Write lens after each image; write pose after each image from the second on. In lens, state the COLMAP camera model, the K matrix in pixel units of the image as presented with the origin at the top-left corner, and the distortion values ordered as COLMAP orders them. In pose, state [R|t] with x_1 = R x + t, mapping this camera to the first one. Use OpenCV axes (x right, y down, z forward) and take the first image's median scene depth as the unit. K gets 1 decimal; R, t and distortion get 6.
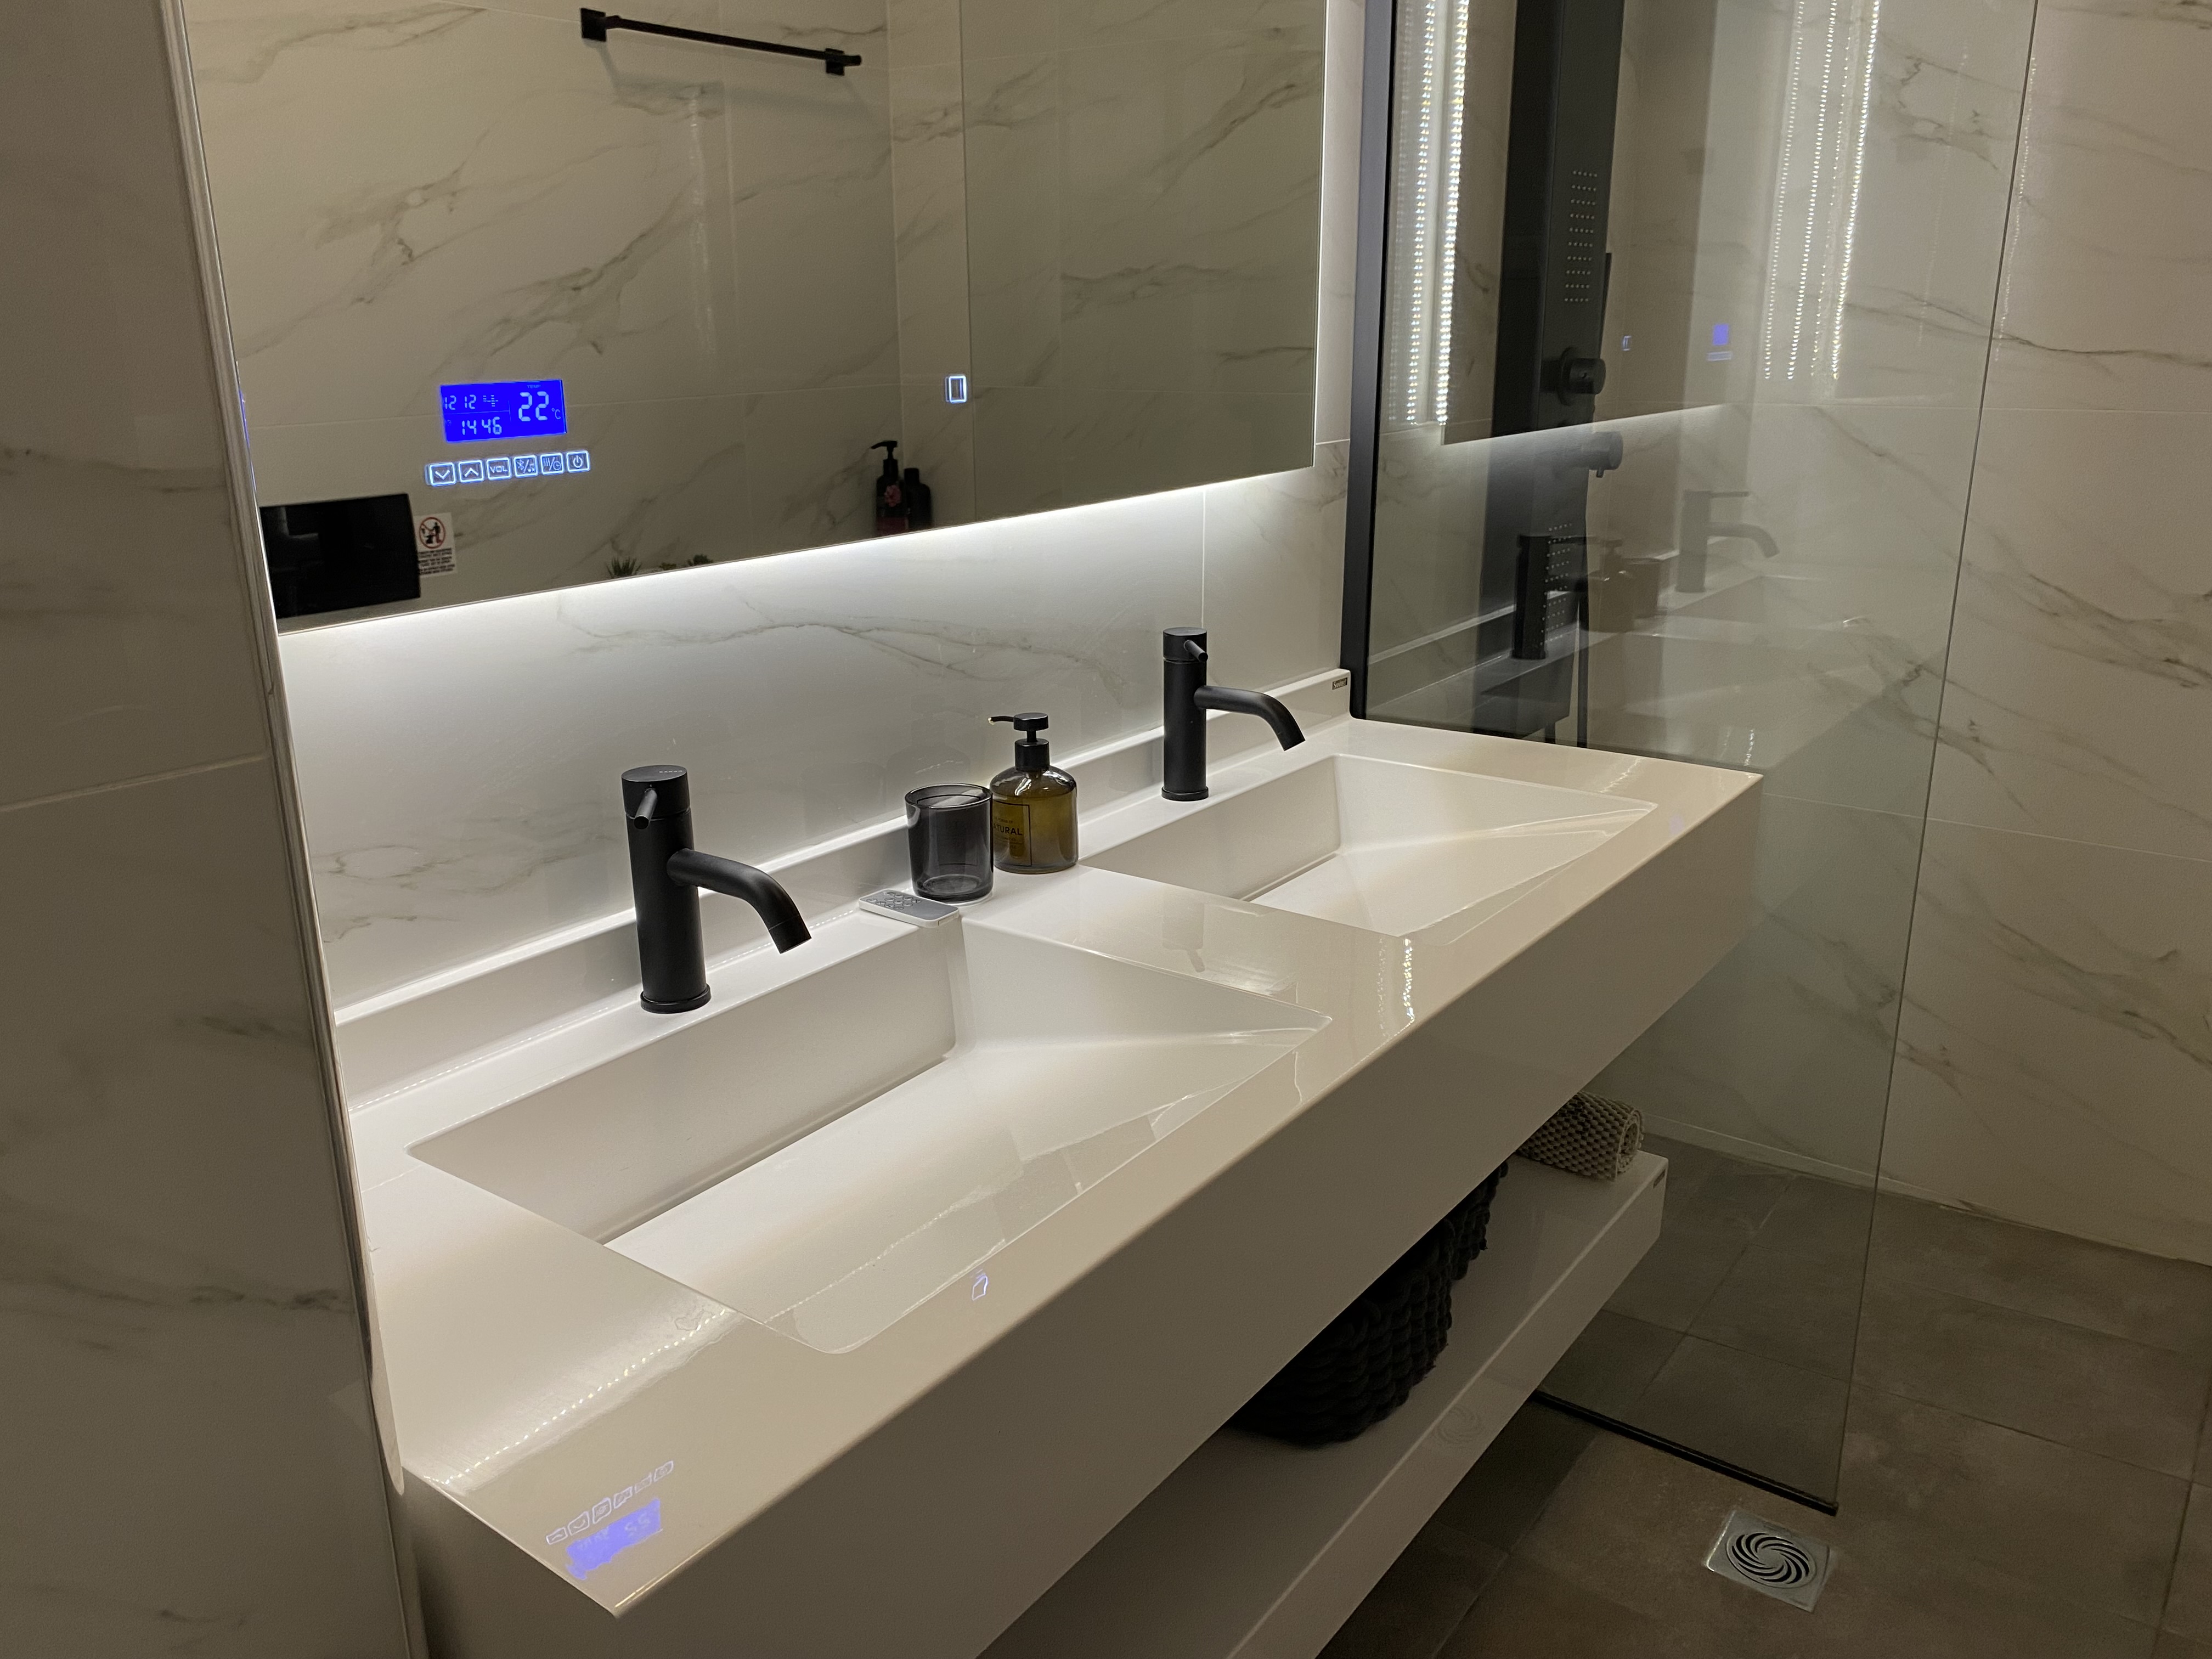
lens RADIAL K [[1683.9, 0, 1089.7], [0, 1683.9, 808.4], [0, 0, 1]] dist [0.037108, -0.046402]
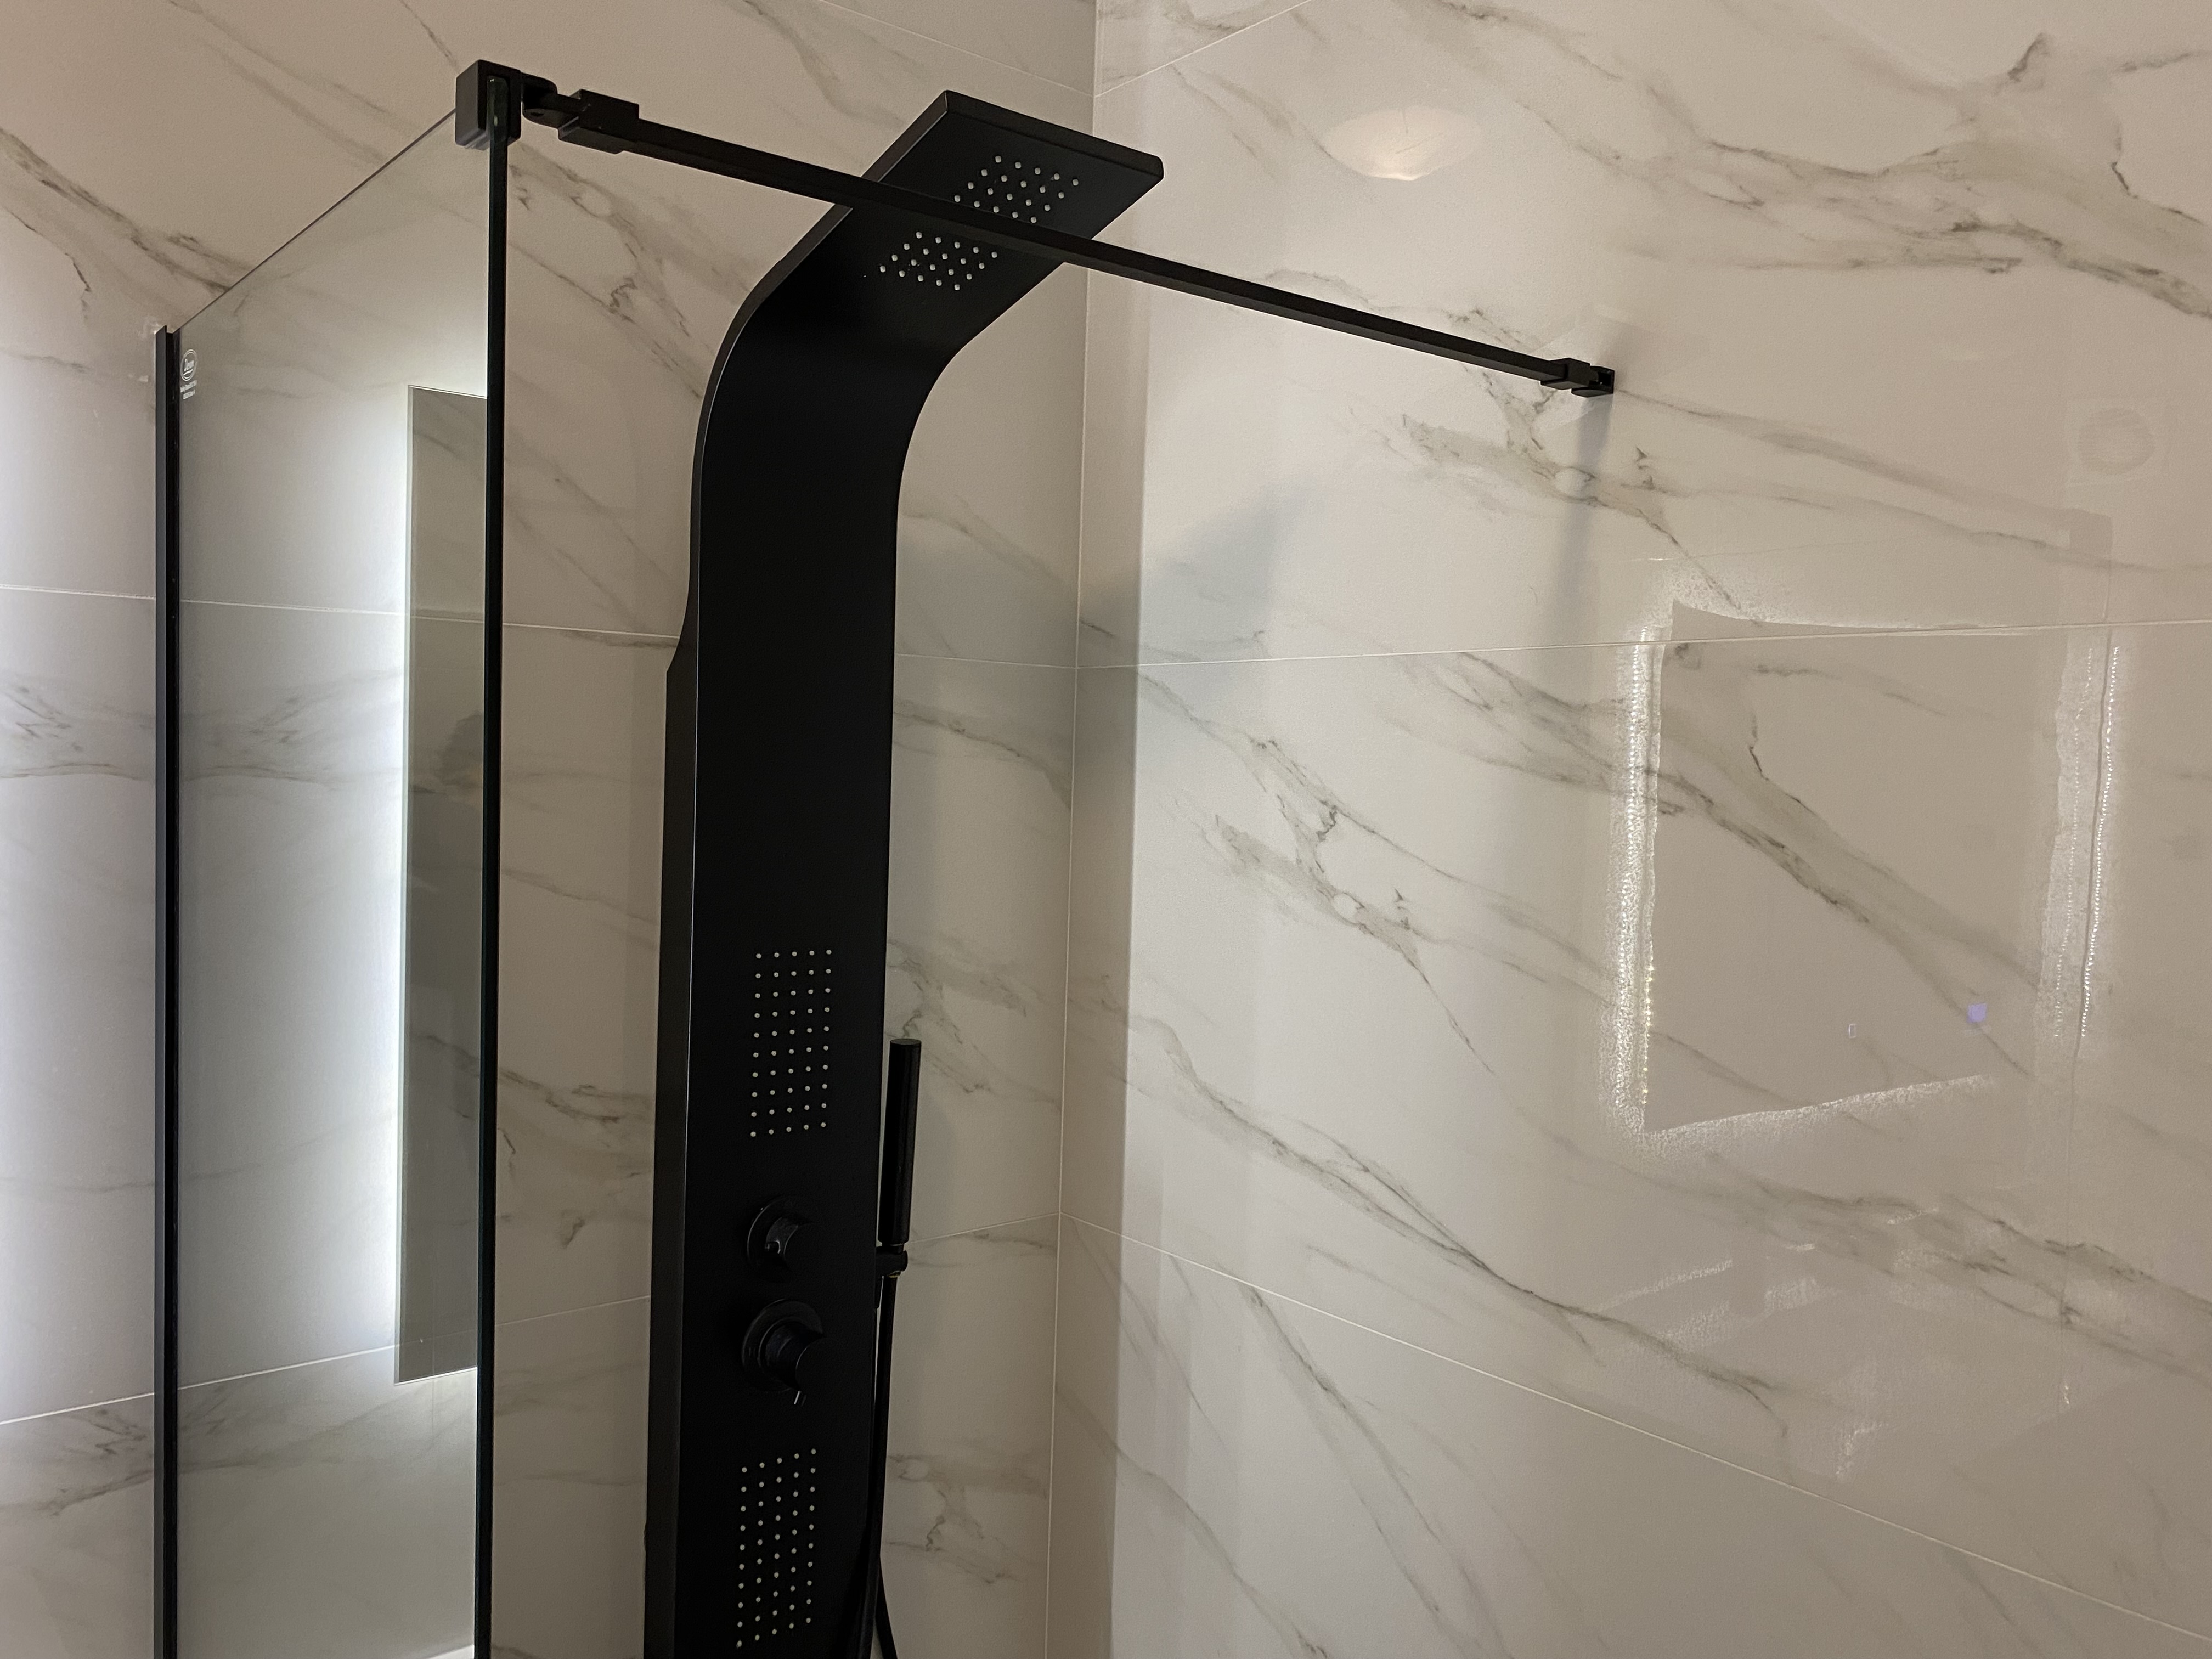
lens RADIAL K [[1683.9, 0, 1102.5], [0, 1683.9, 832.1], [0, 0, 1]] dist [0.037108, -0.046402]
pose [[0.972111, 0.049856, -0.229161, 0.594736], [-0.103791, 0.967698, -0.229756, -0.292388], [0.210304, 0.247133, 0.945885, 0.388658]]
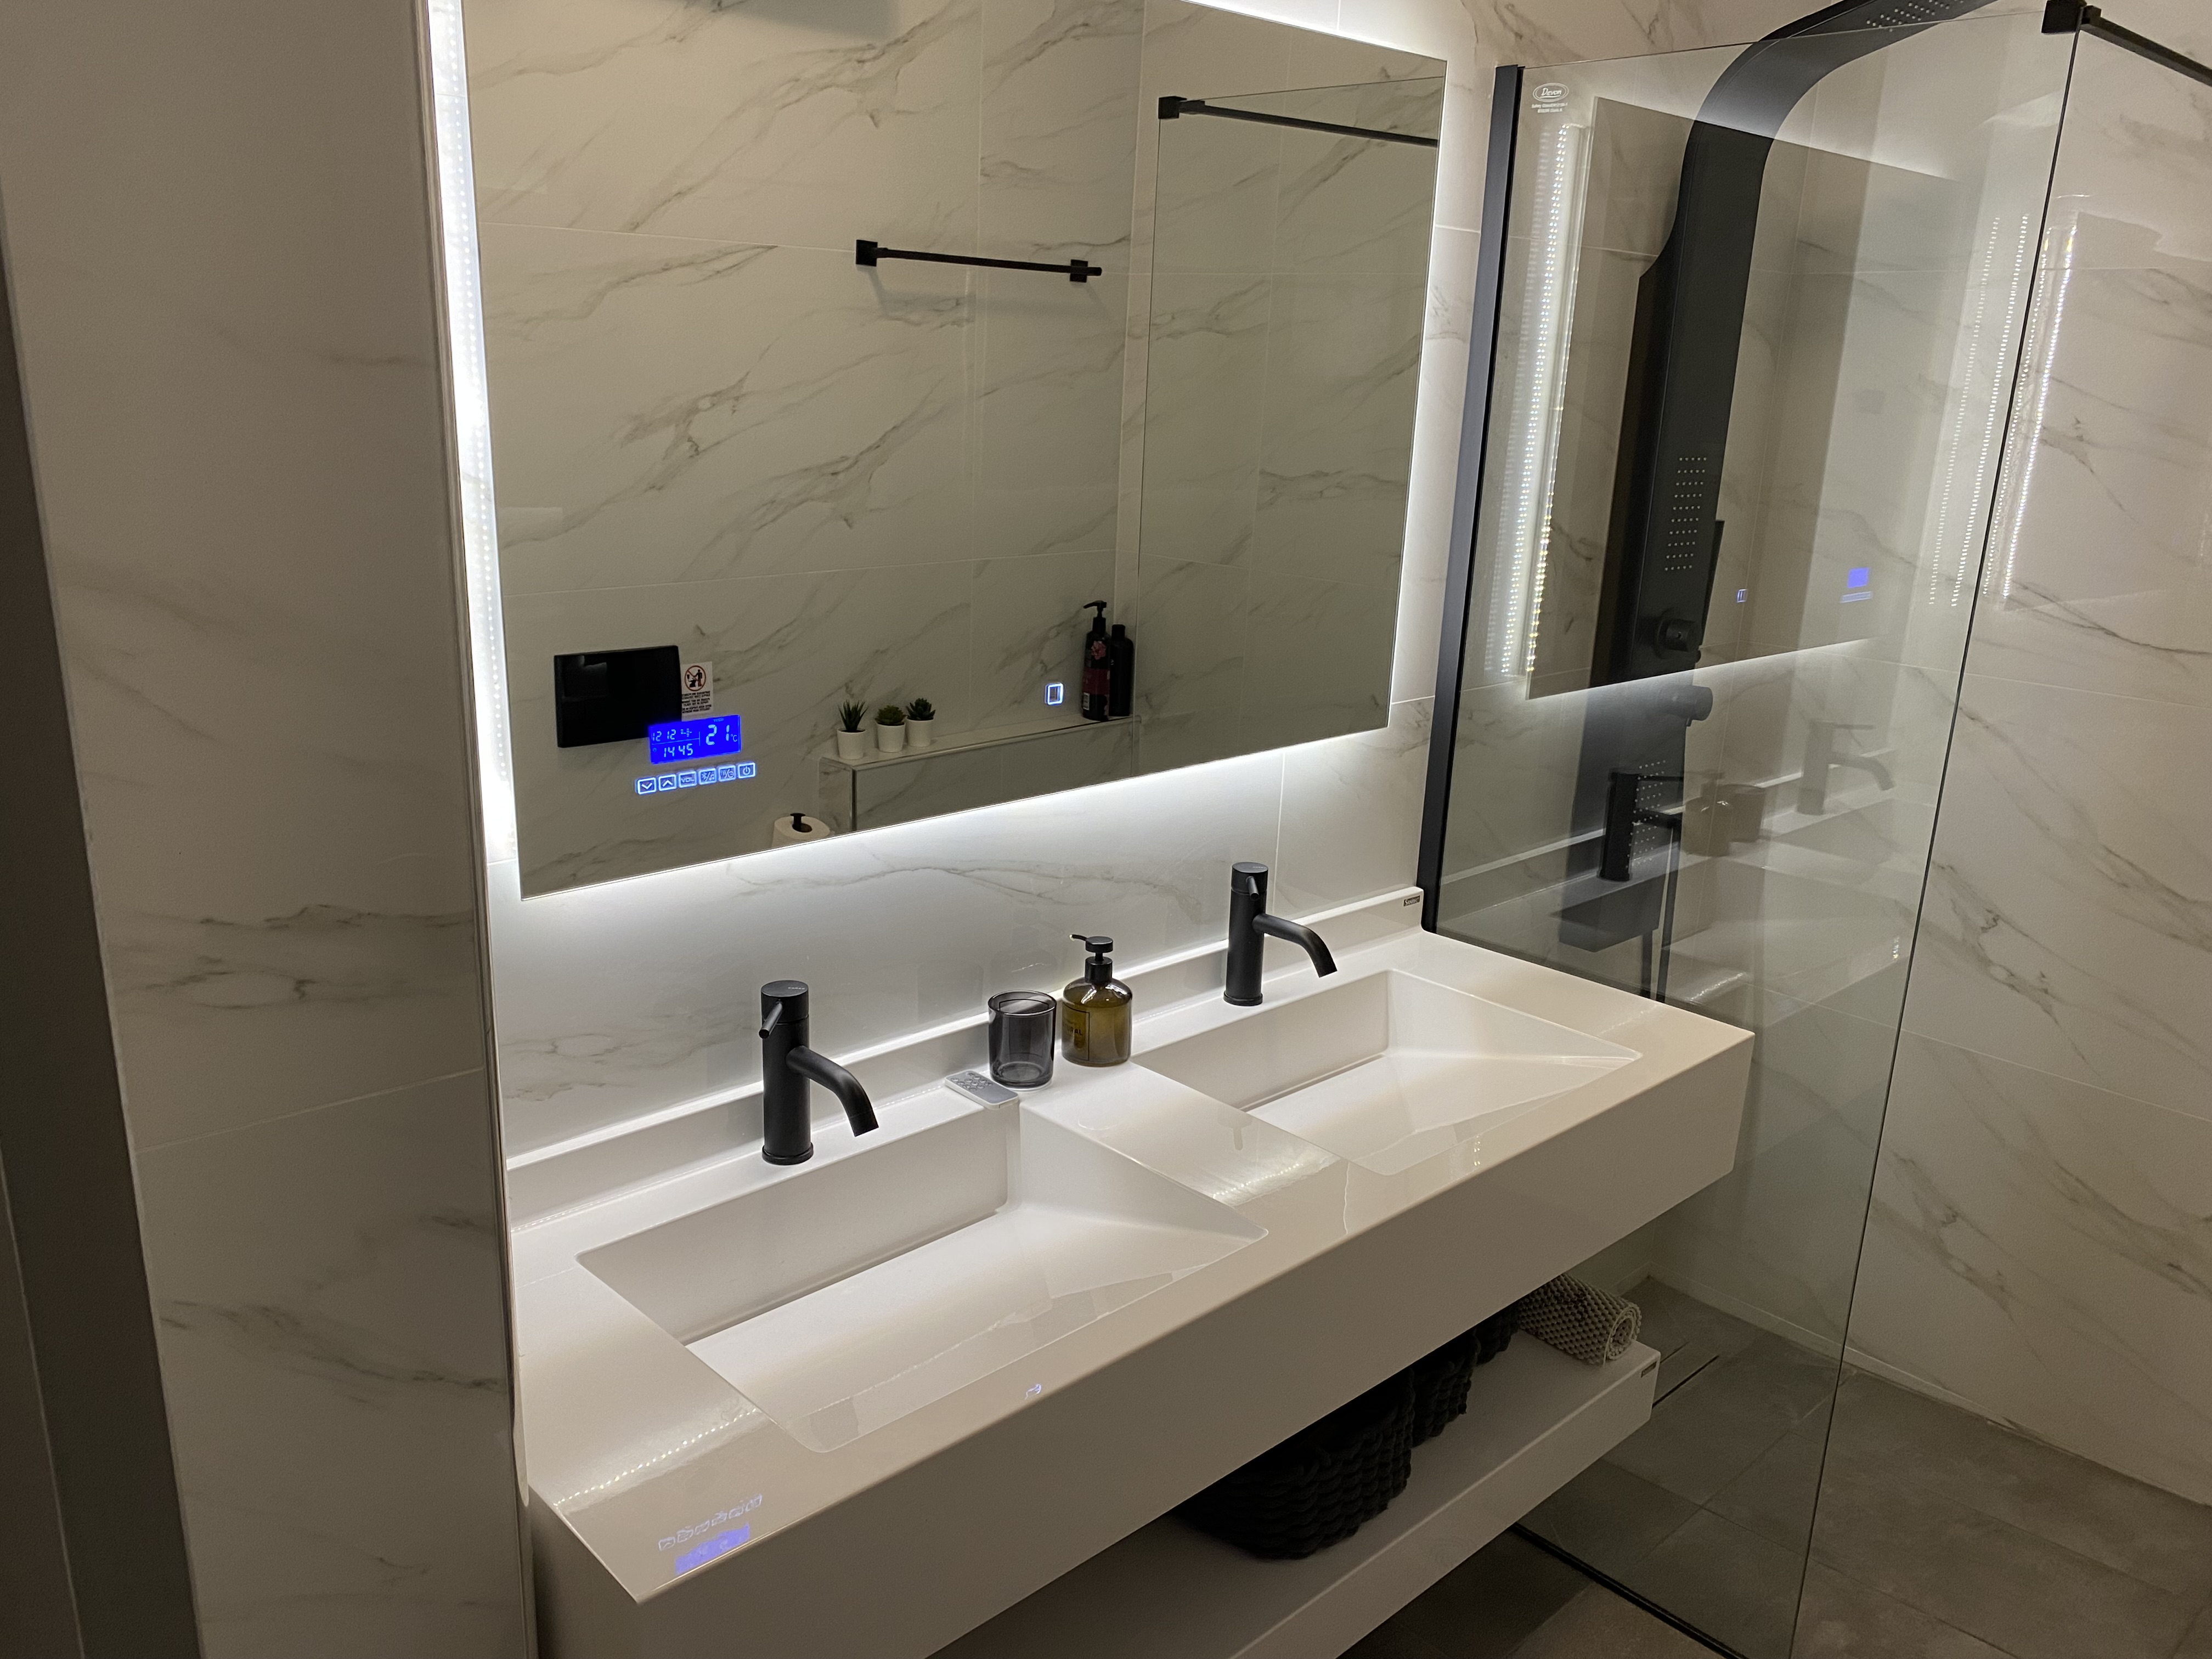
lens RADIAL K [[1683.9, 0, 1096.0], [0, 1683.9, 842.5], [0, 0, 1]] dist [0.037108, -0.046402]
pose [[0.984465, 0.089799, -0.150880, 0.100501], [-0.091582, 0.995786, -0.004891, -0.084734], [0.149805, 0.018633, 0.988540, -0.167280]]
